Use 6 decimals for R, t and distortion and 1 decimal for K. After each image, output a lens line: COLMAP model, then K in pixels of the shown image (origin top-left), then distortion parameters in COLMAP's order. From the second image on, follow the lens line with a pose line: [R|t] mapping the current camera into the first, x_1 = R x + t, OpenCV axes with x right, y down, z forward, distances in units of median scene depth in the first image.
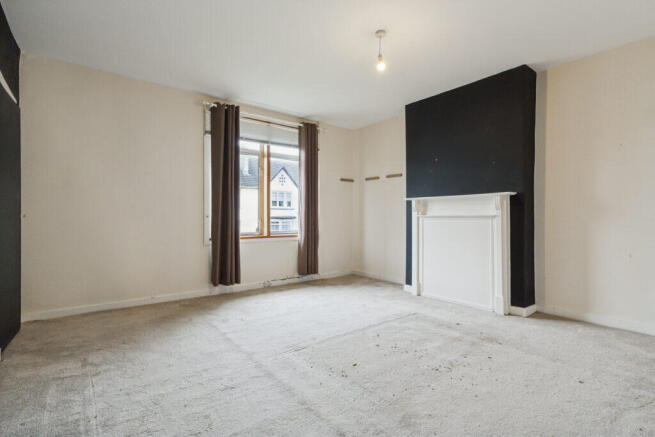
lens RADIAL K [[313.3, 0, 327.5], [0, 313.3, 218.5], [0, 0, 1]] dist [-0.002646, -0.000333]
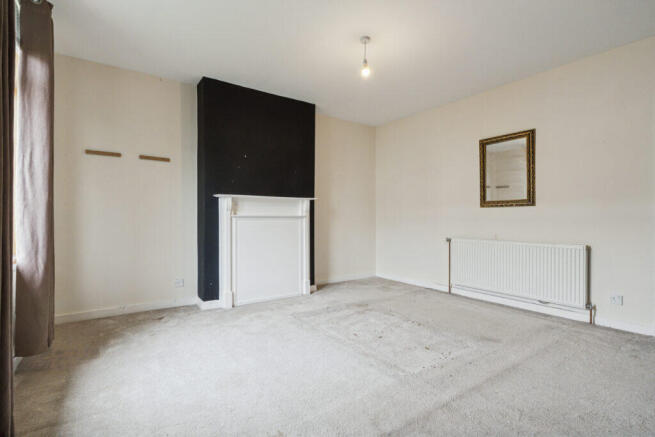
lens RADIAL K [[309.3, 0, 327.5], [0, 309.3, 218.5], [0, 0, 1]] dist [0.003254, 0.000219]
pose [[0.057325, 0.001191, 0.998355, -0.675136], [0.004690, 0.999988, -0.001462, 0.002216], [-0.998345, 0.004766, 0.057319, 0.836676]]
